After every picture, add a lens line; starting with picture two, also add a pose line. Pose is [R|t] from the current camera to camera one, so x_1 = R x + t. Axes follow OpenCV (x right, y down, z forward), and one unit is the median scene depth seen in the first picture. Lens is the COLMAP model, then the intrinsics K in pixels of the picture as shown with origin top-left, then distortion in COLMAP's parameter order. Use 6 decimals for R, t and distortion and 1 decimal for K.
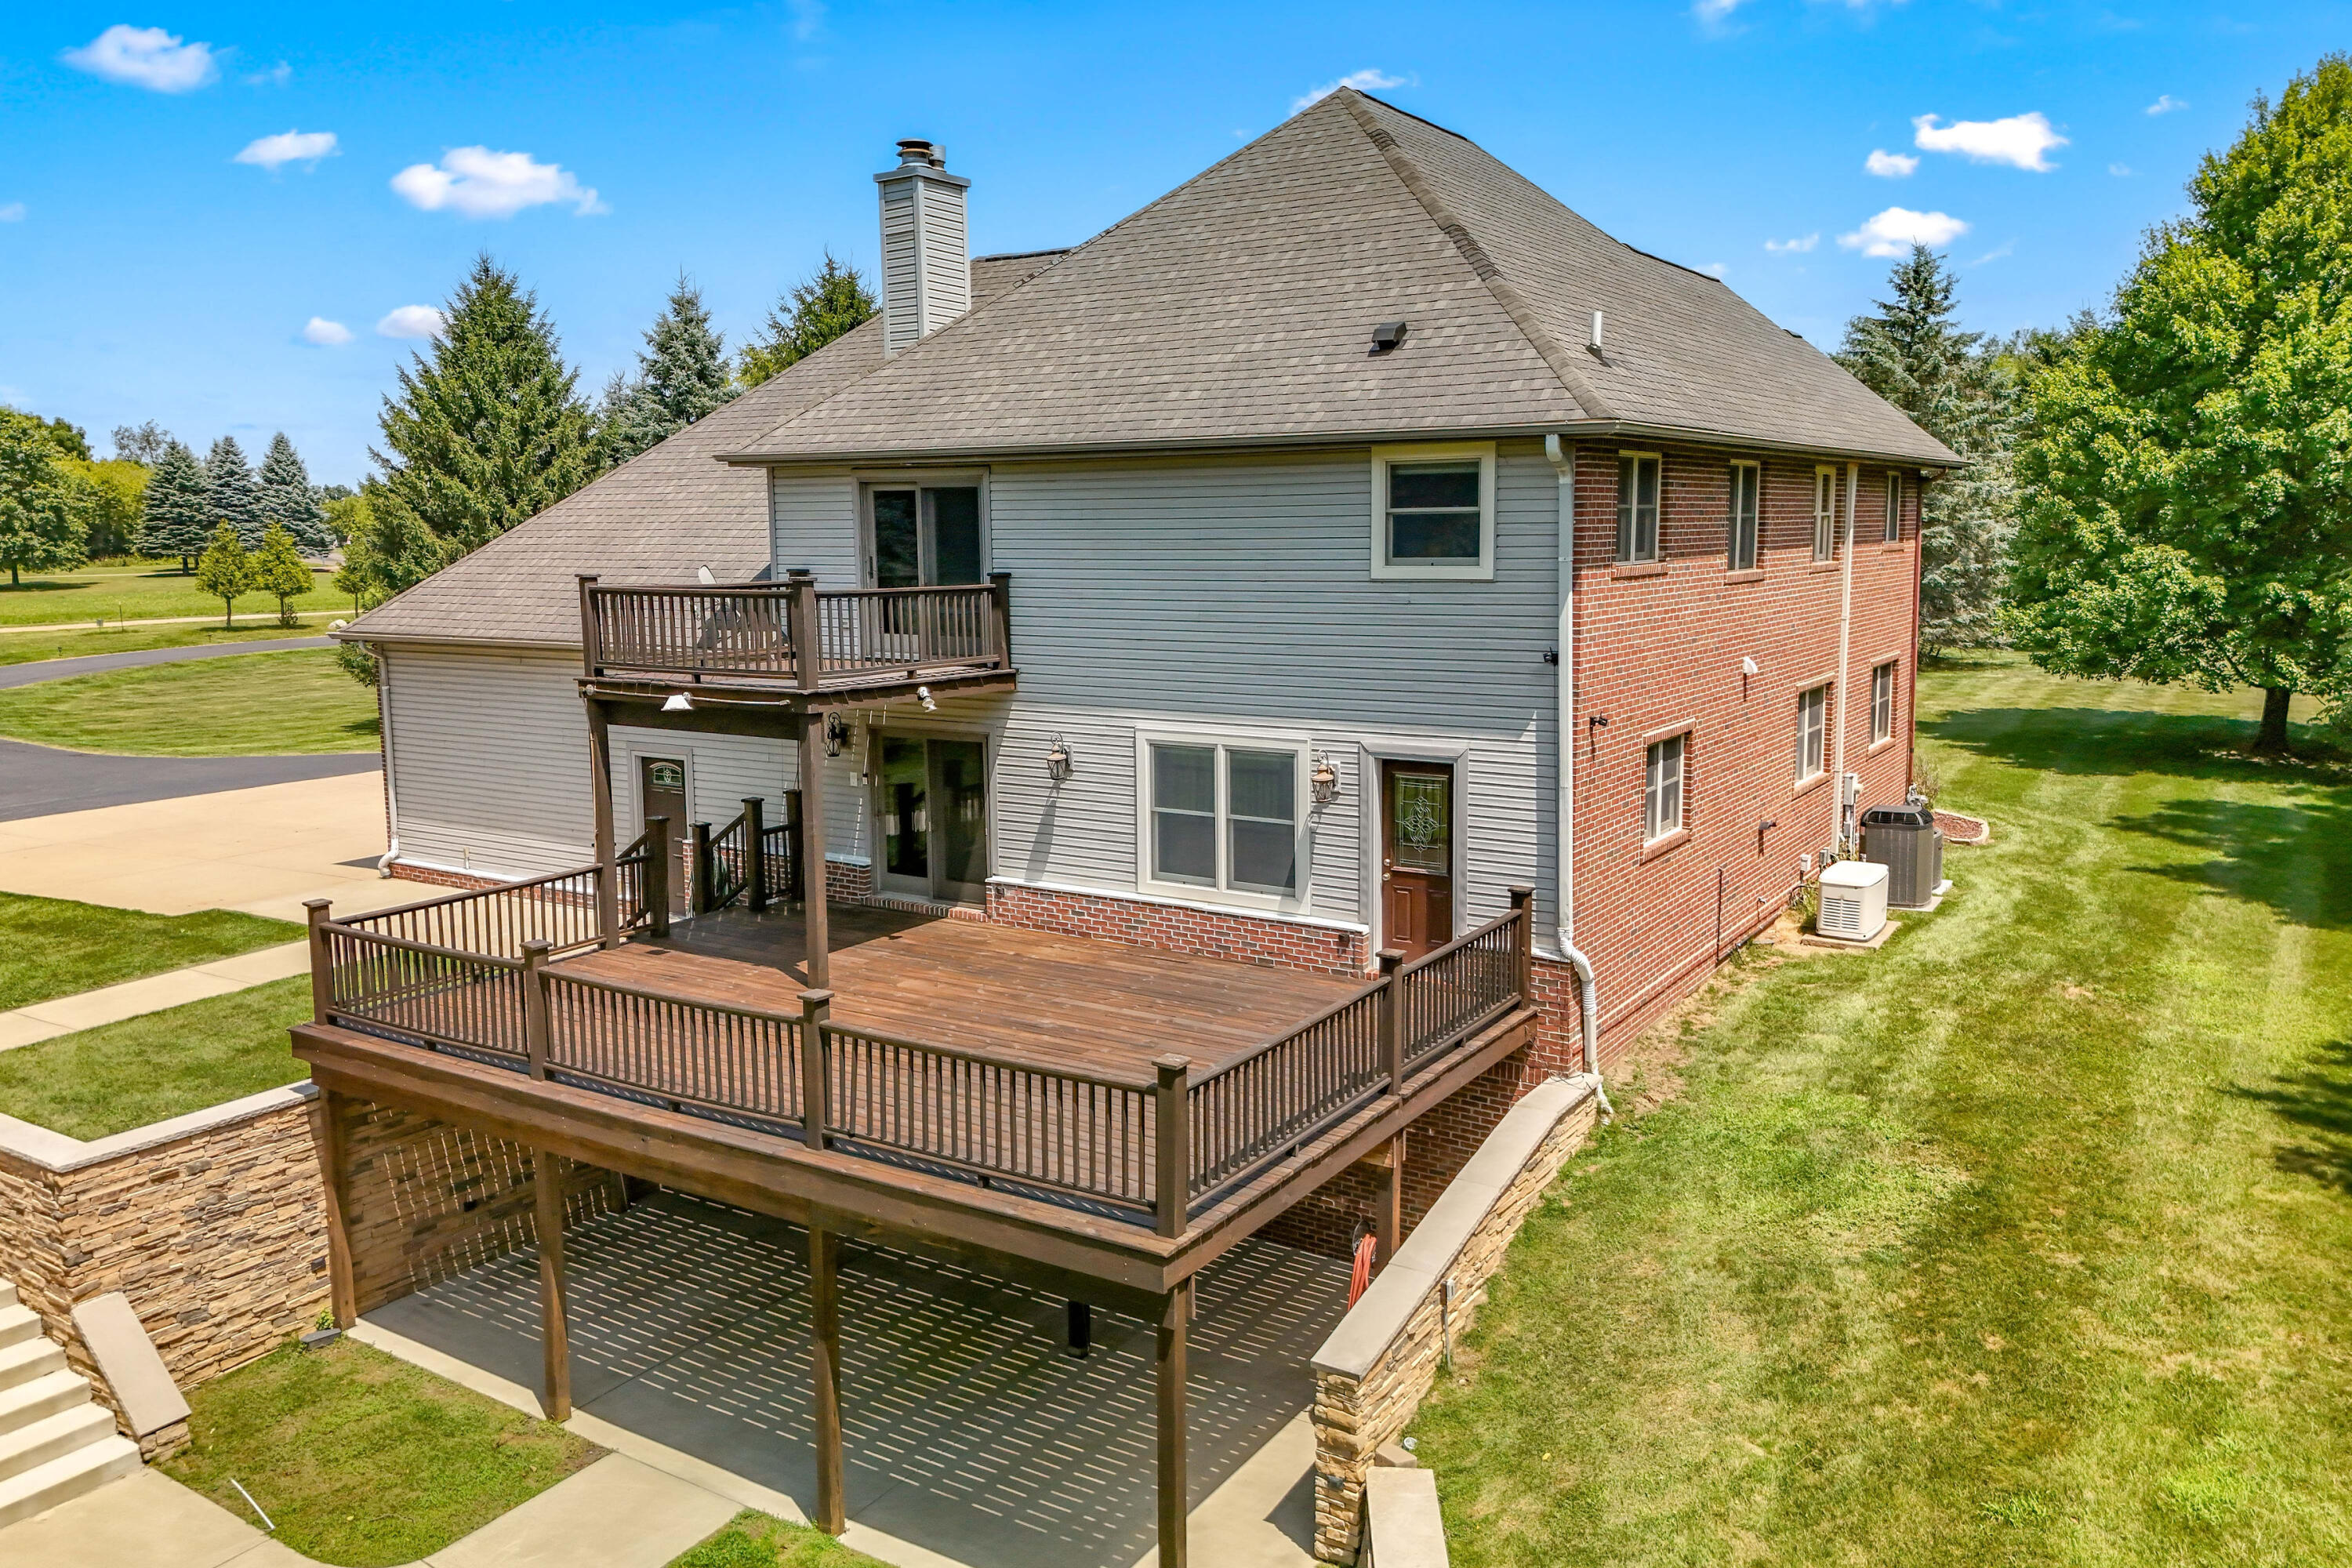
lens RADIAL K [[1719.9, 0, 1153.5], [0, 1719.9, 728.8], [0, 0, 1]] dist [0.079803, -0.066948]
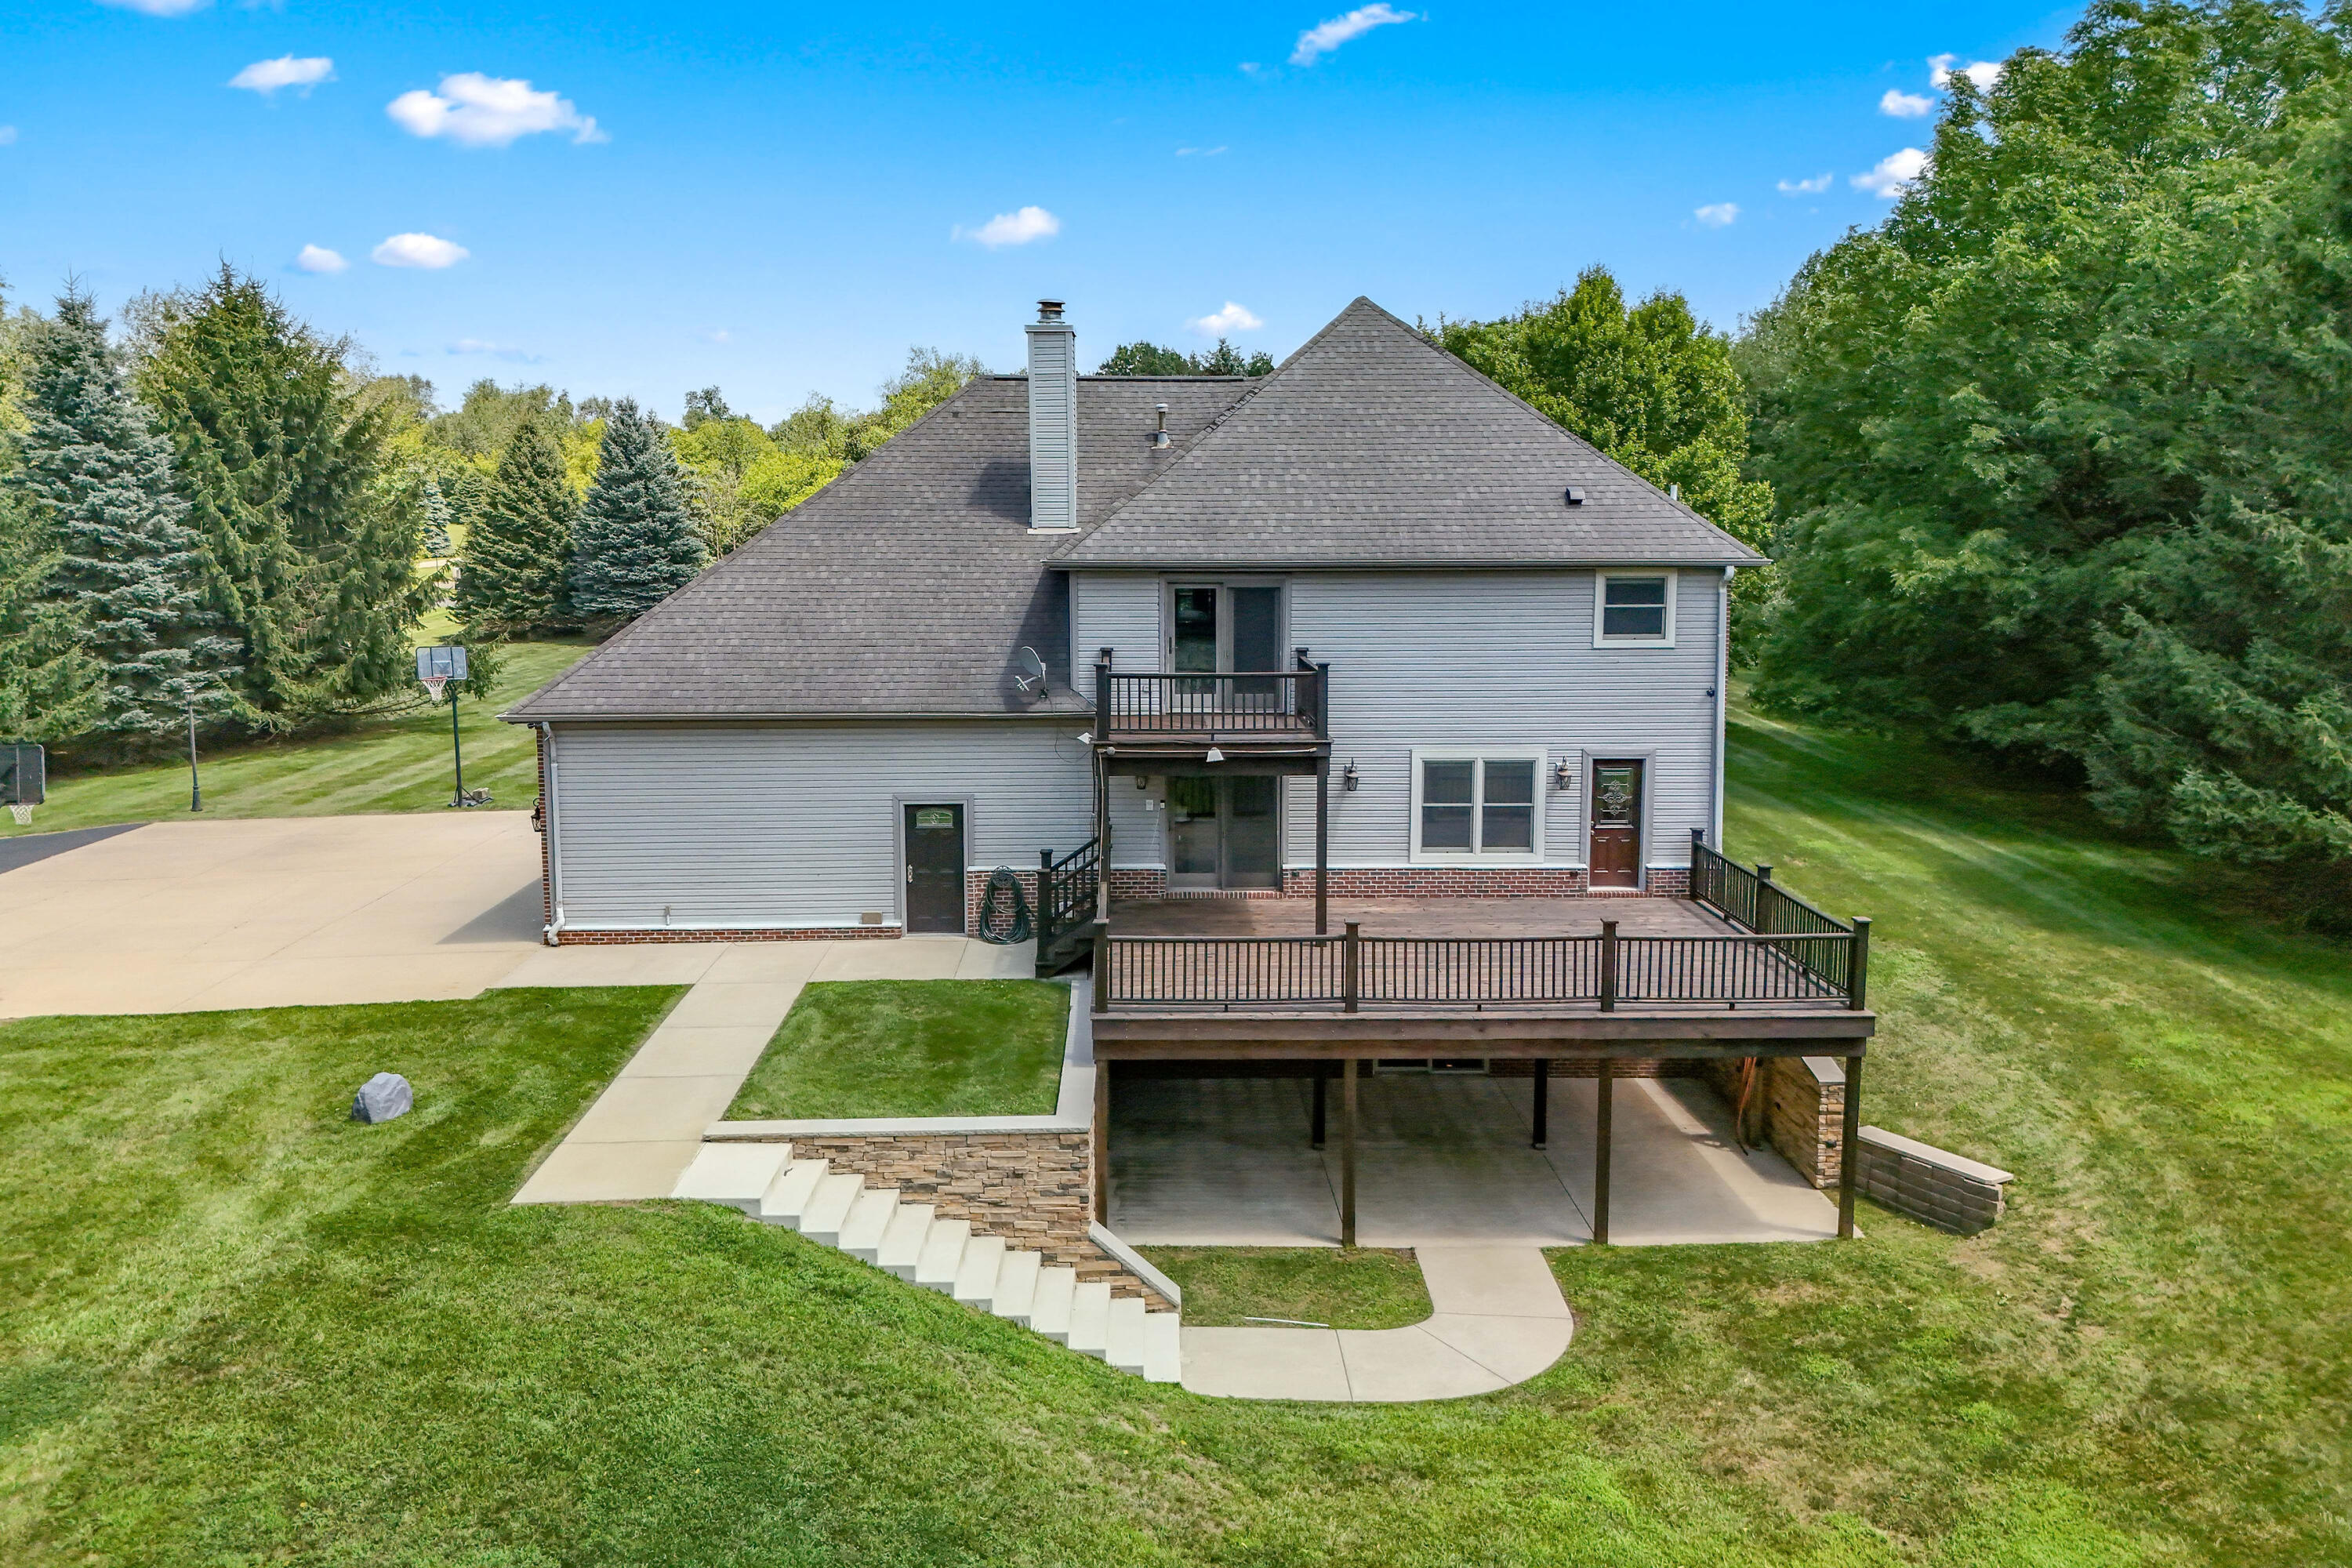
lens RADIAL K [[1719.9, 0, 1153.5], [0, 1719.9, 728.8], [0, 0, 1]] dist [0.079803, -0.066948]
pose [[0.830972, -0.063706, 0.552654, -1.033496], [0.060778, 0.997871, 0.023642, -0.069311], [-0.552984, 0.013943, 0.833075, -0.112120]]
